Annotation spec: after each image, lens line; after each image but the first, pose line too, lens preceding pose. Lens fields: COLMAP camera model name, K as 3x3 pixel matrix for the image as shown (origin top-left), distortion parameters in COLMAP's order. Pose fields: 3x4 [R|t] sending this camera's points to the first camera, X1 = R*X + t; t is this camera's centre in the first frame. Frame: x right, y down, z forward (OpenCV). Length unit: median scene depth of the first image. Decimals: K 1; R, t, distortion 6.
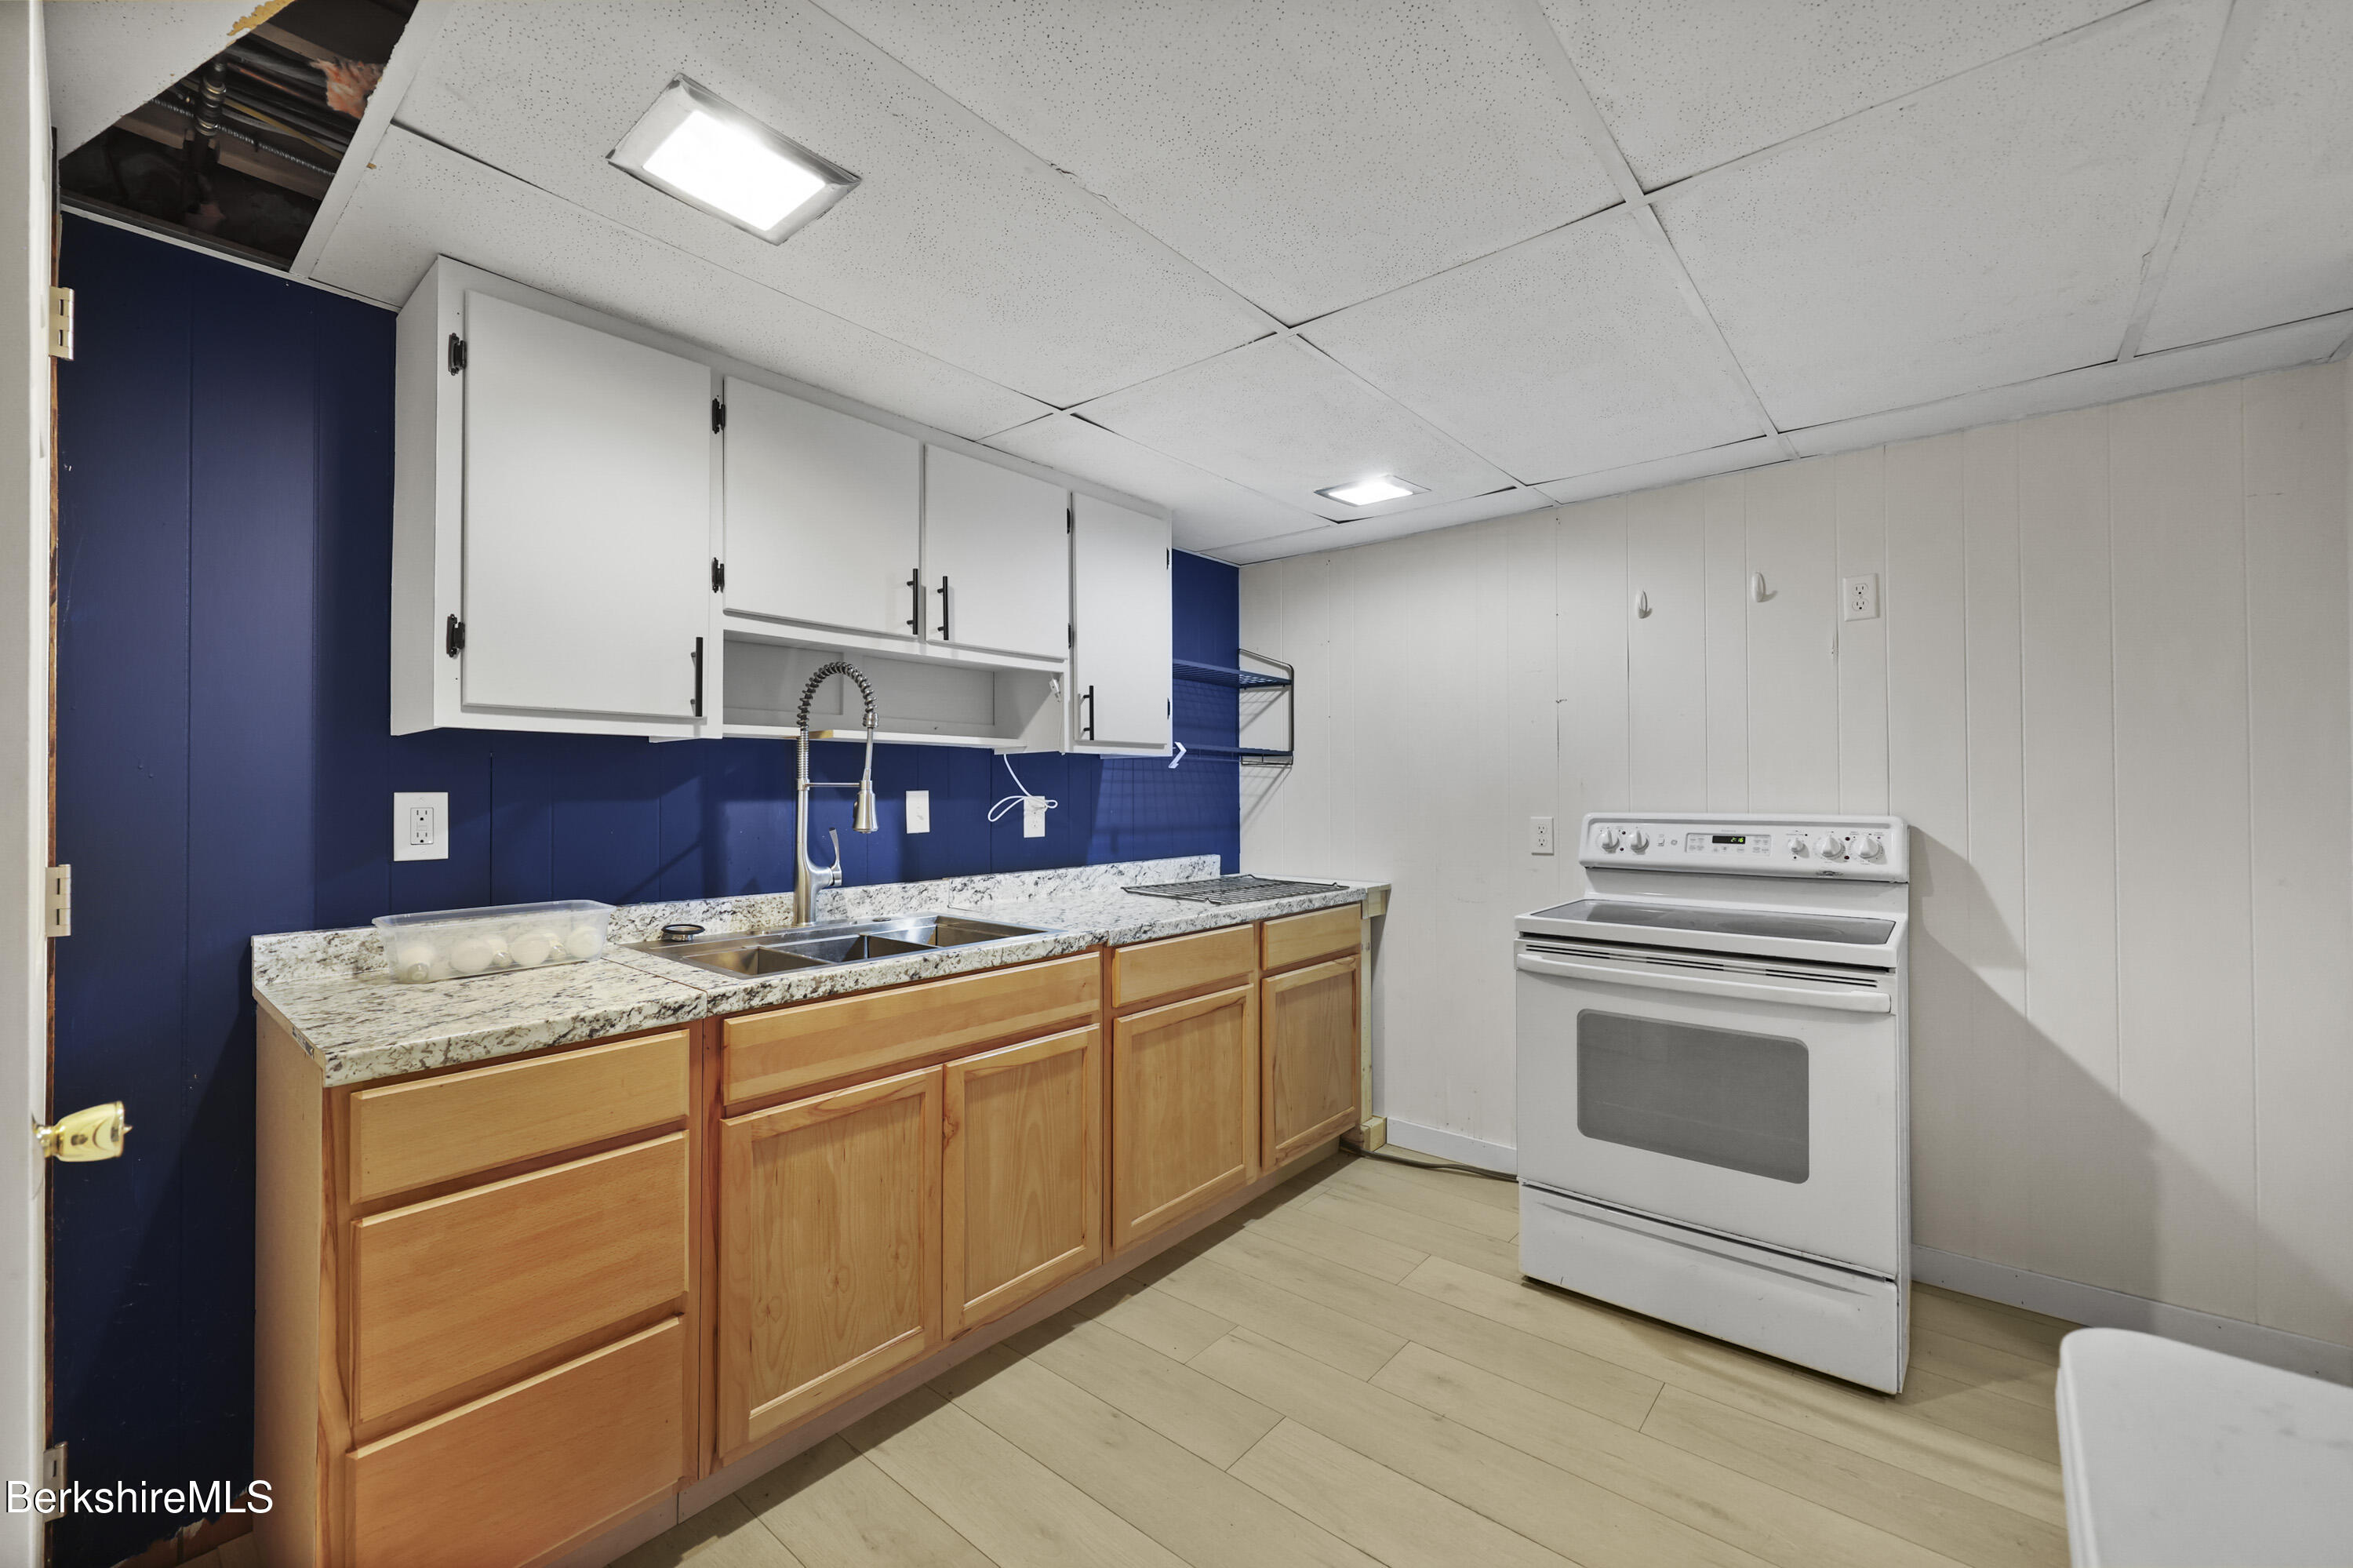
lens RADIAL K [[930.5, 0, 1183.1], [0, 930.5, 794.2], [0, 0, 1]] dist [0.000773, 0.000117]
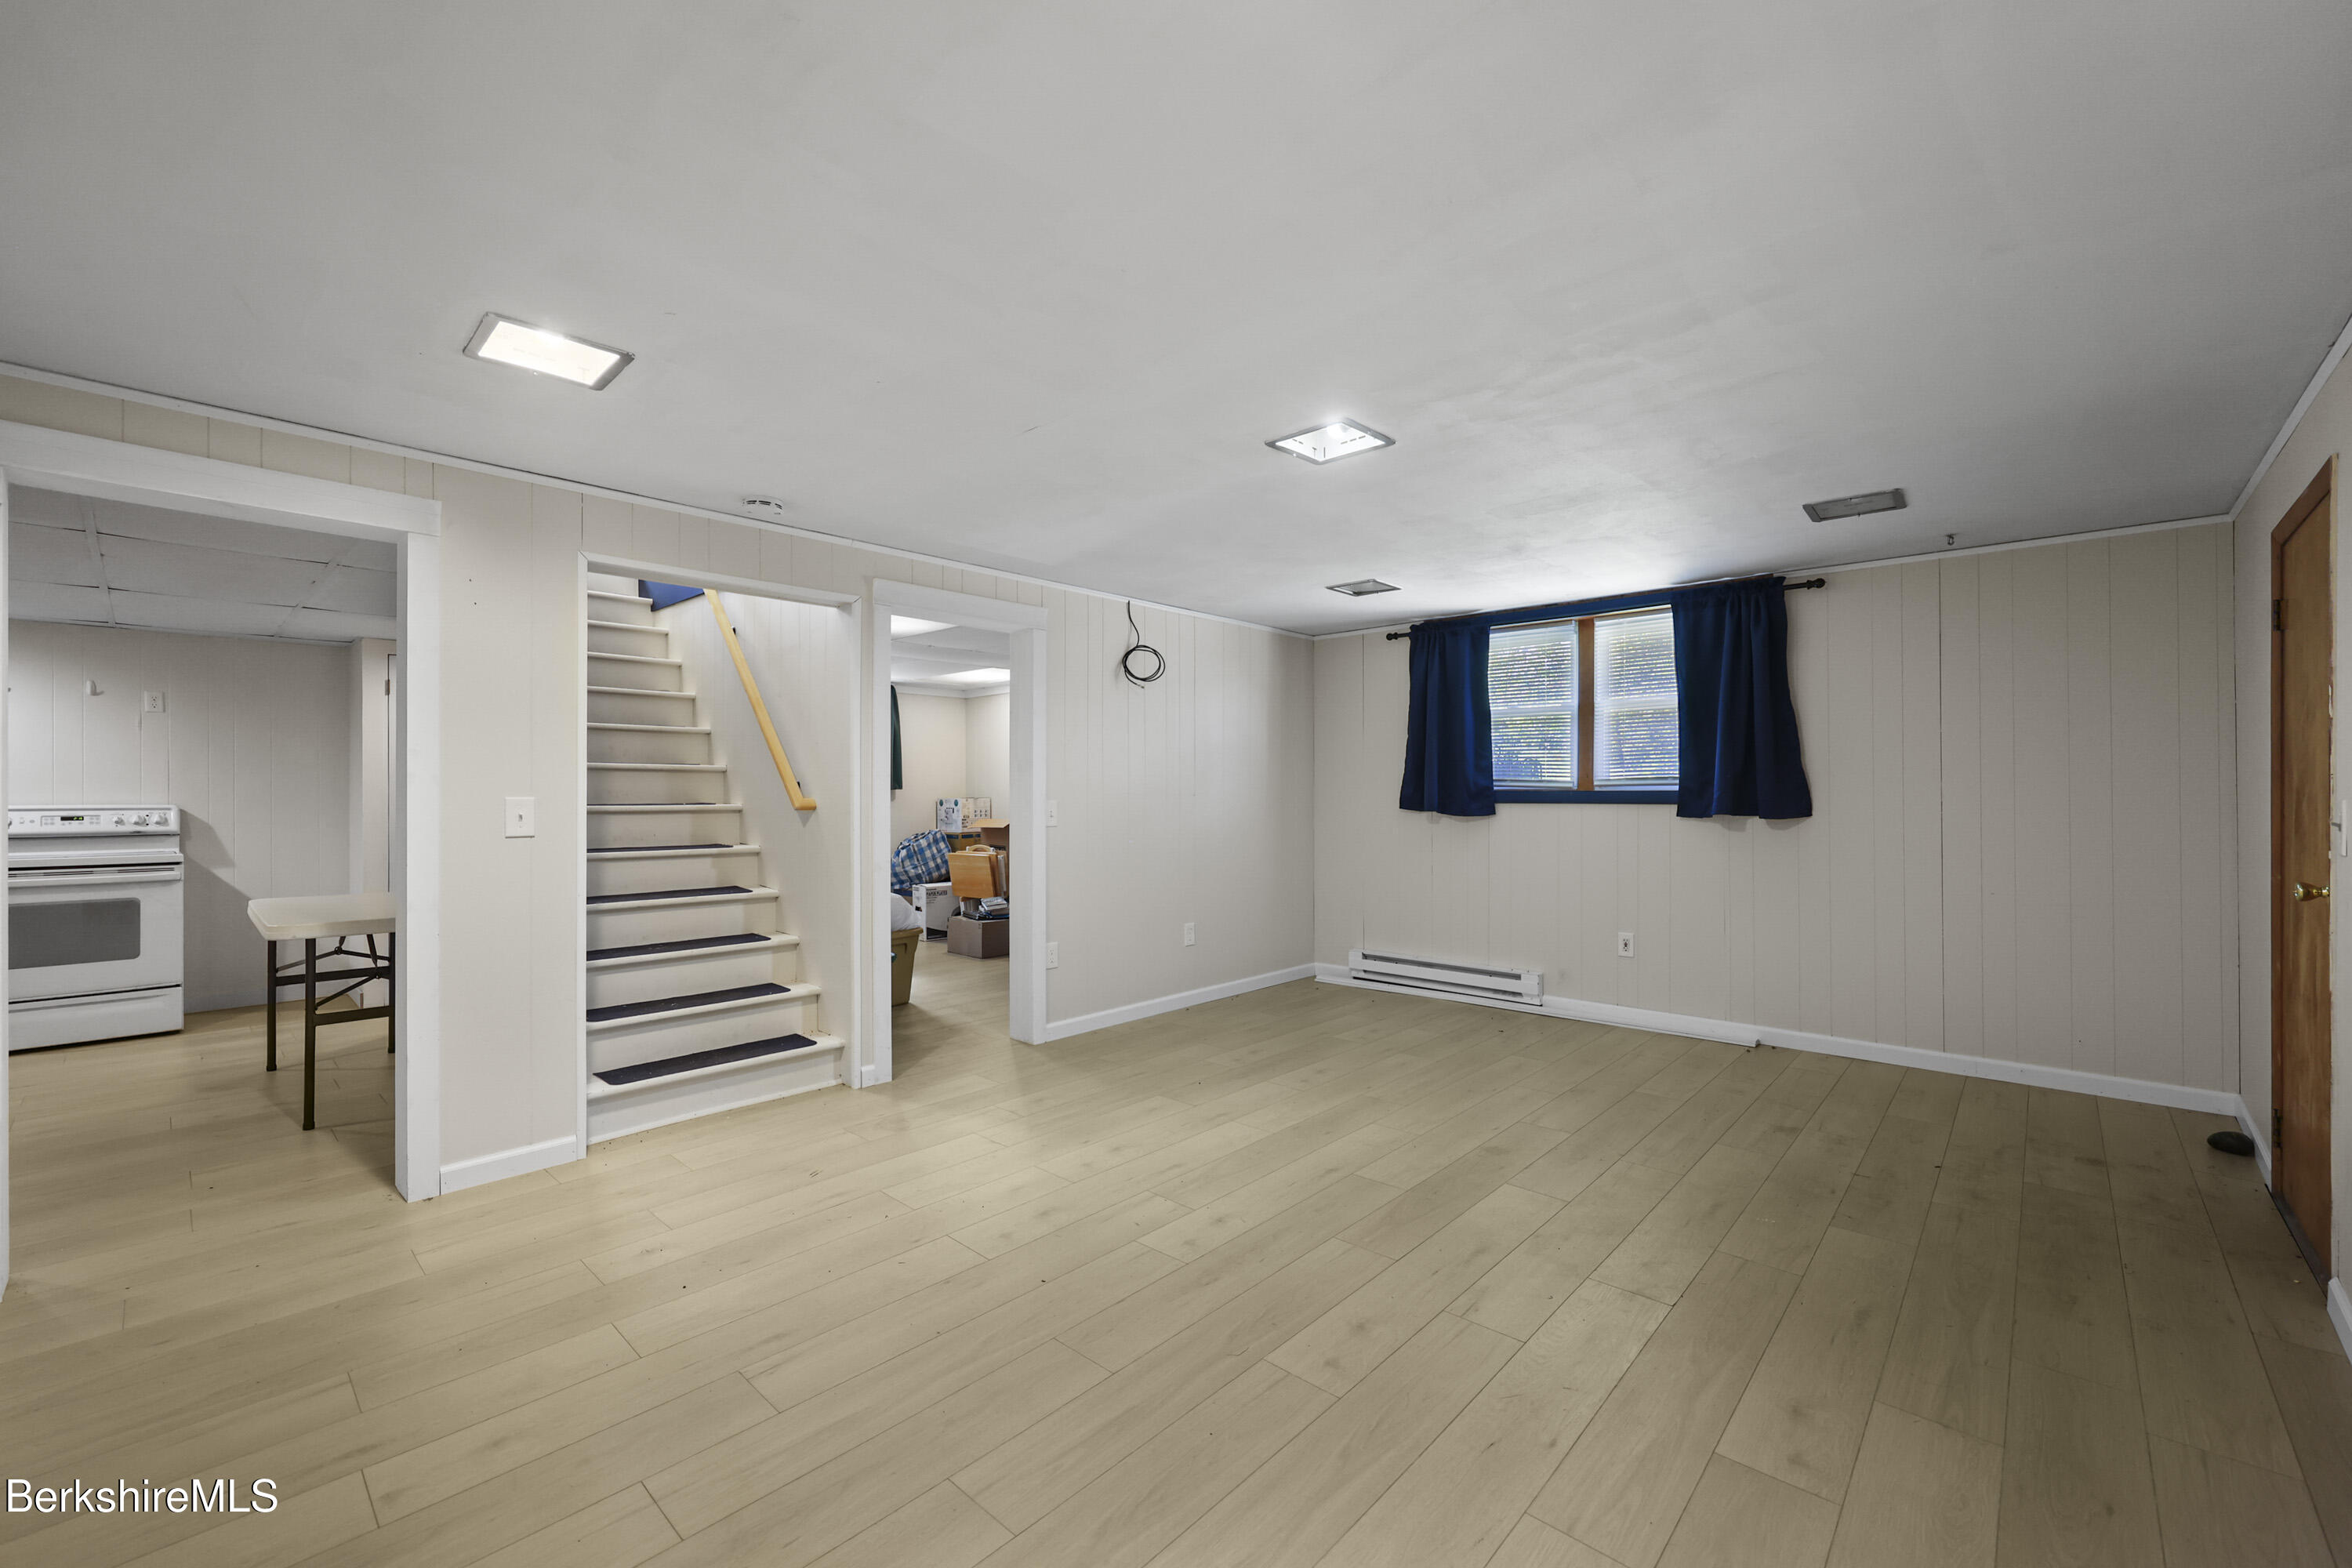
lens RADIAL K [[951.7, 0, 1176.0], [0, 951.7, 784.0], [0, 0, 1]] dist [0.001146, 0.000187]
pose [[0.053968, 0.004737, 0.998531, -1.335906], [-0.003875, 0.999982, -0.004534, -0.023539], [-0.998535, -0.003625, 0.053986, -1.465902]]
